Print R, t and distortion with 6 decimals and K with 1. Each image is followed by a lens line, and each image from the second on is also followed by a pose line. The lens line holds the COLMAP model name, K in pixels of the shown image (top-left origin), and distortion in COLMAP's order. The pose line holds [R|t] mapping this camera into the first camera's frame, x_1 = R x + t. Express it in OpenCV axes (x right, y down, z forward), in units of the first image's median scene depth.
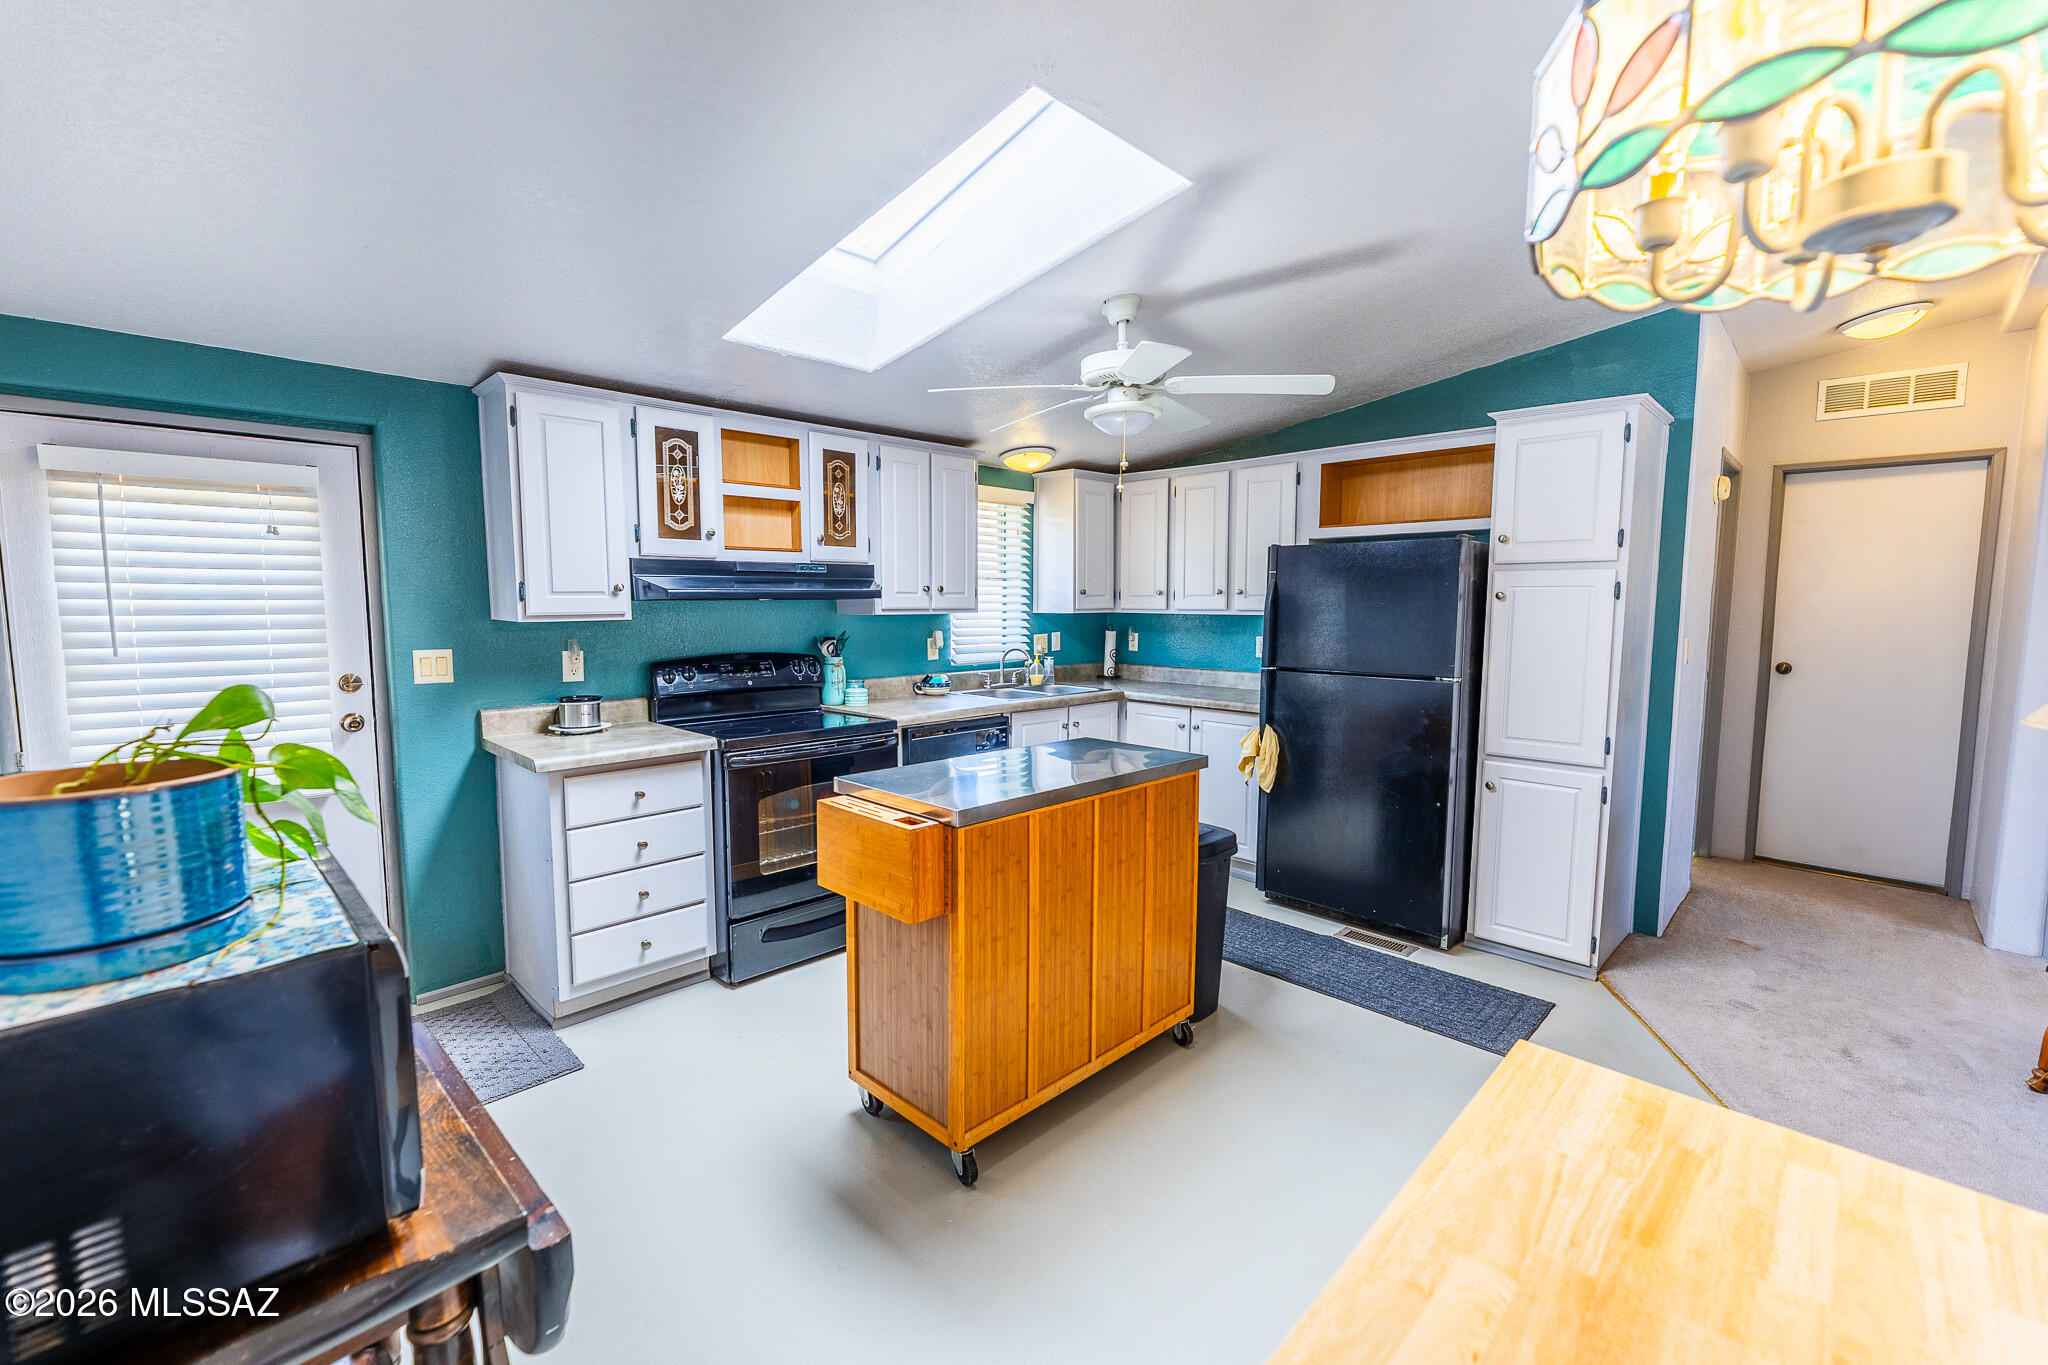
lens RADIAL K [[845.8, 0, 1037.1], [0, 845.8, 676.8], [0, 0, 1]] dist [0.003222, -0.000131]
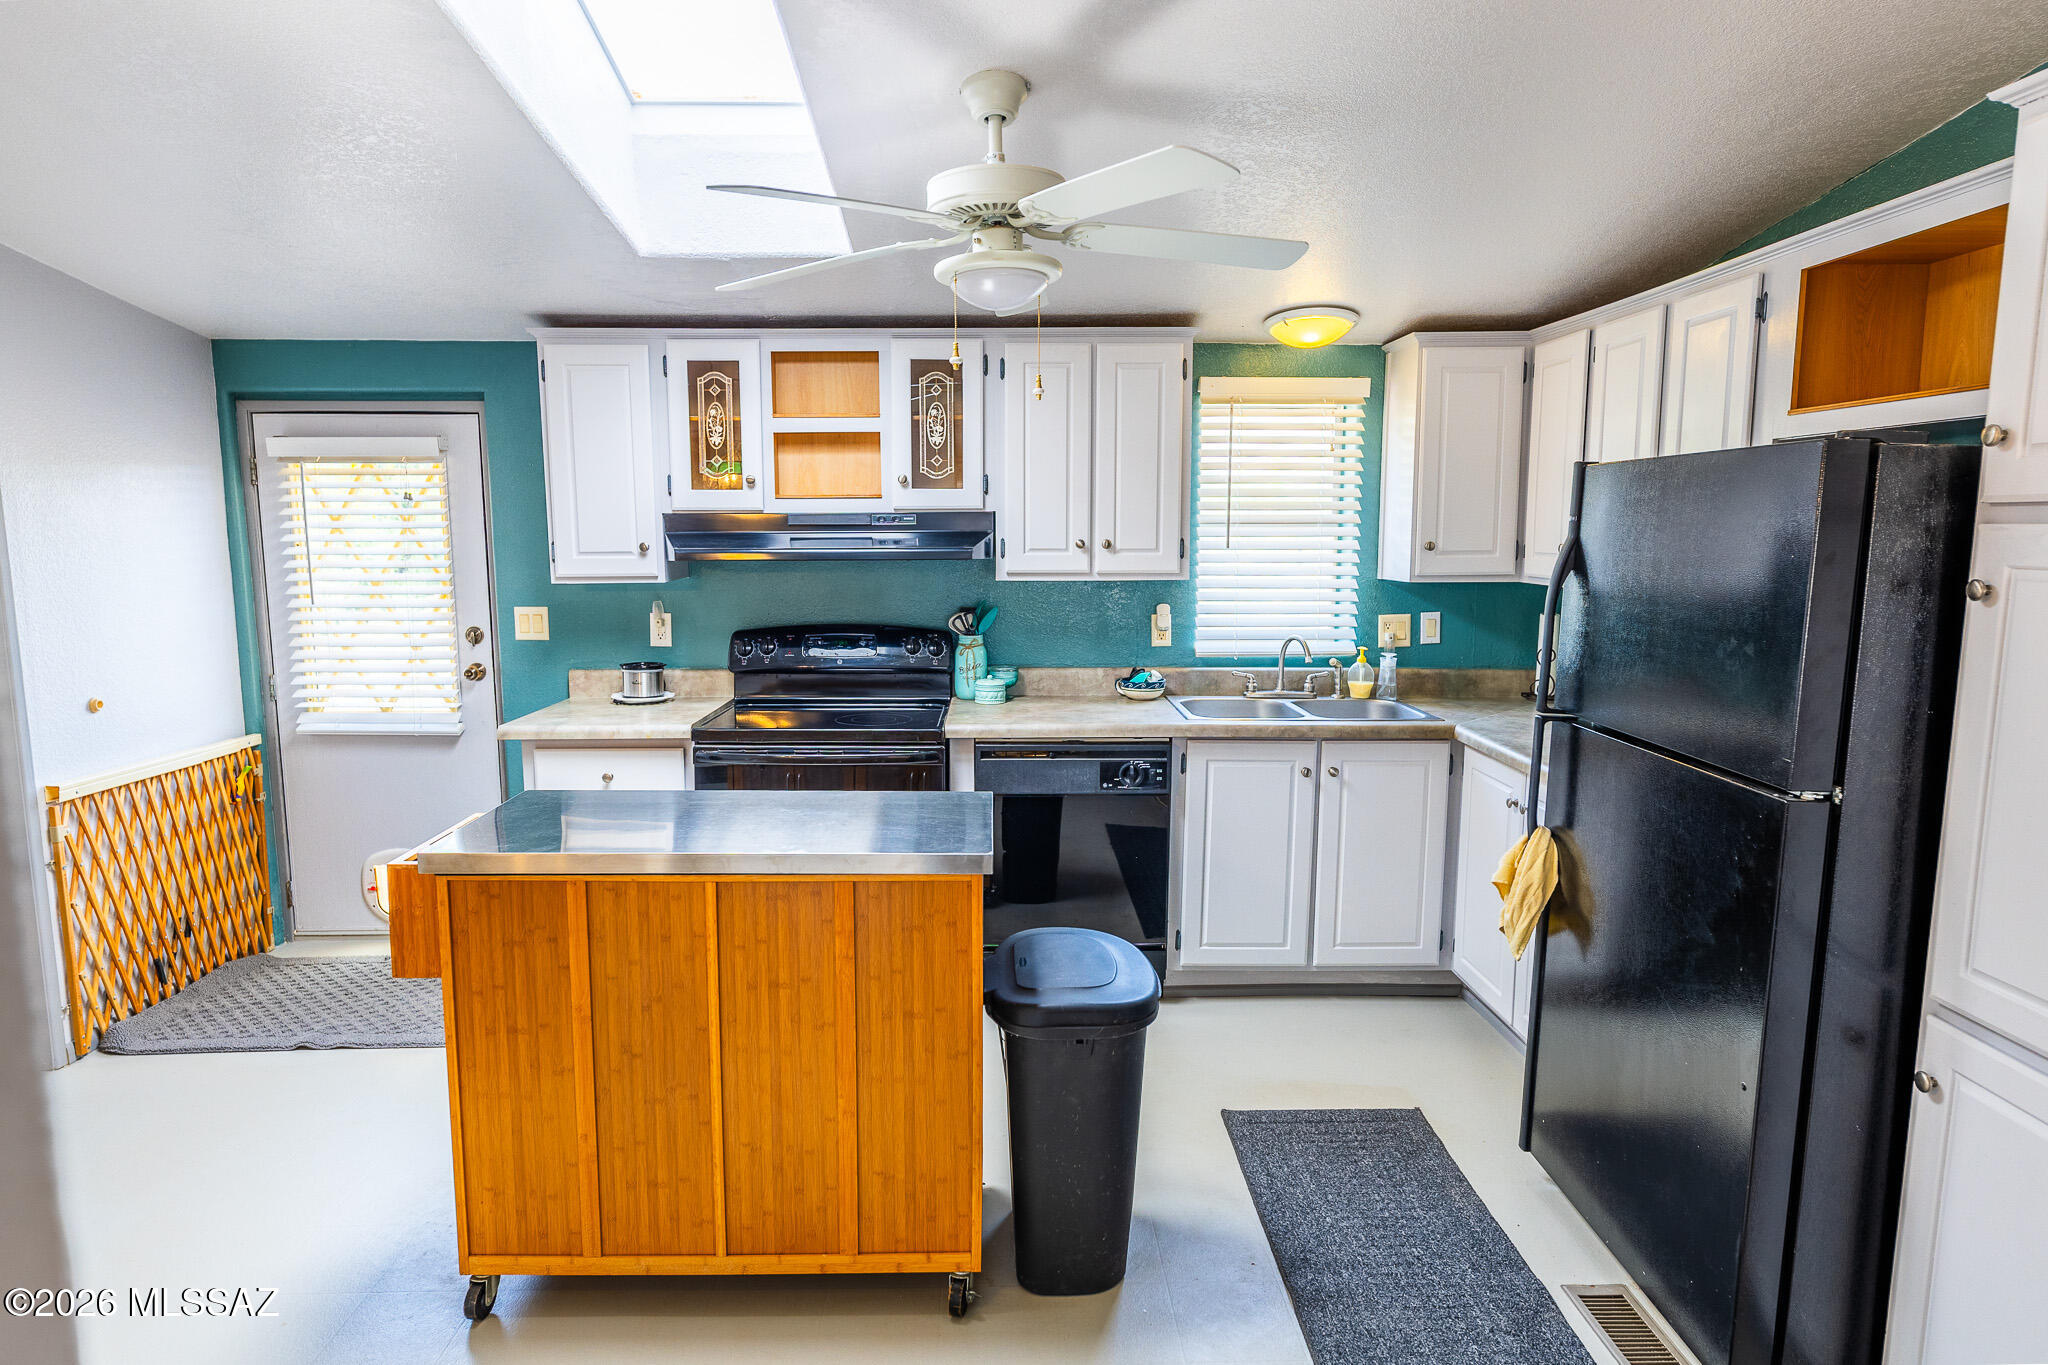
lens RADIAL K [[1176.7, 0, 1032.3], [0, 1176.7, 680.3], [0, 0, 1]] dist [0.007584, -0.005566]
pose [[0.716912, 0.090939, -0.691207, 0.563723], [-0.063803, 0.995854, 0.064844, -0.059201], [0.694238, -0.002386, 0.719742, 0.315892]]
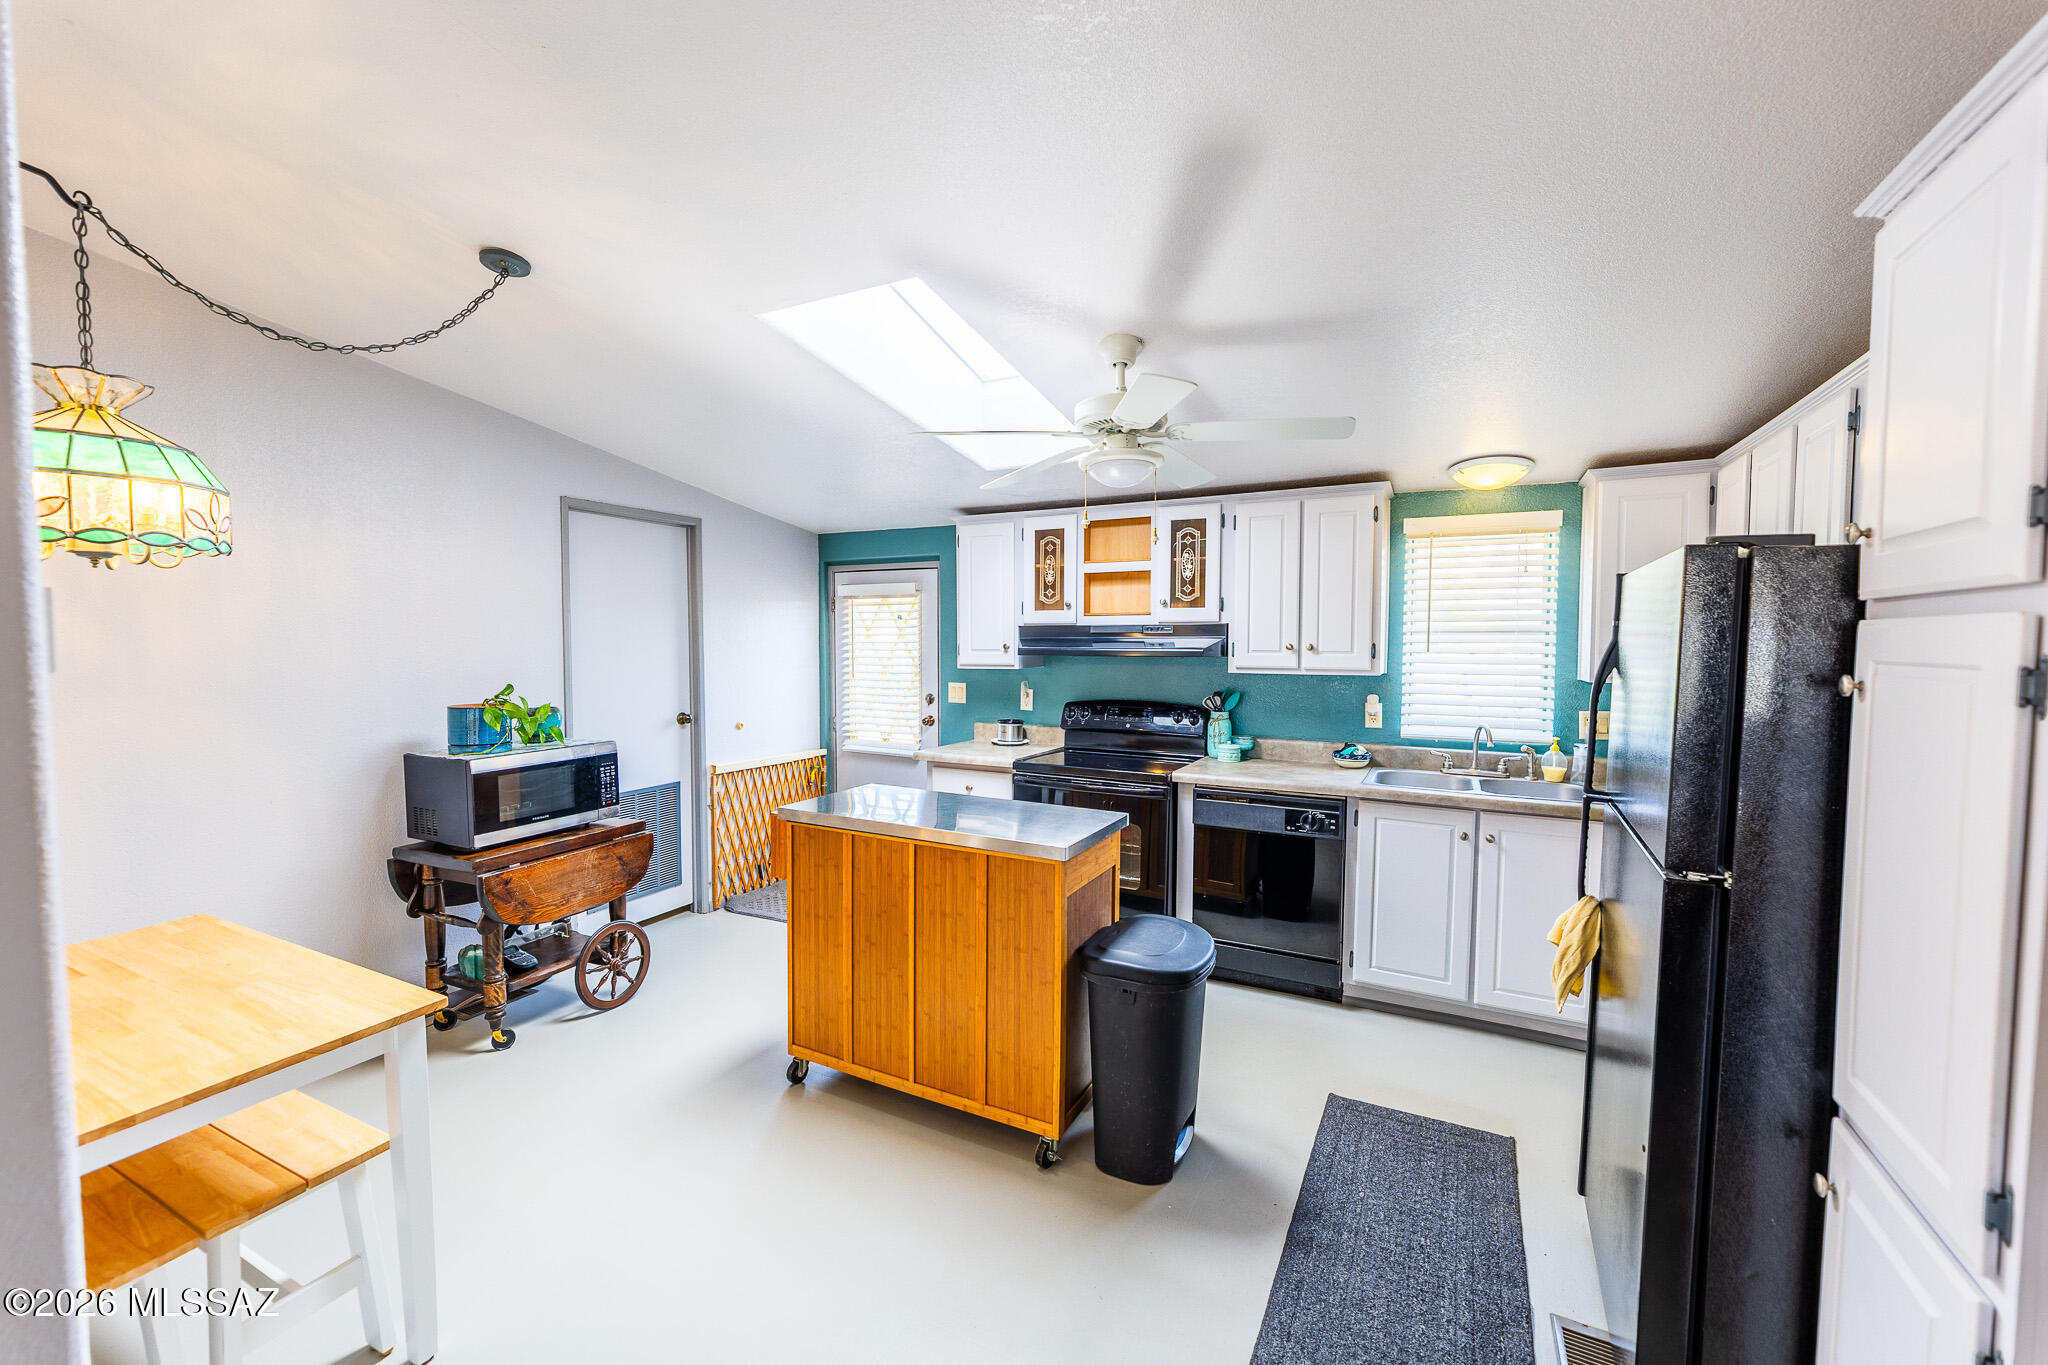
lens RADIAL K [[845.8, 0, 1022.8], [0, 845.8, 680.5], [0, 0, 1]] dist [0.003222, -0.000131]
pose [[0.287942, 0.047757, -0.956456, 0.739457], [-0.091191, 0.995585, 0.022257, -0.068105], [0.953296, 0.080812, 0.291026, 0.504631]]
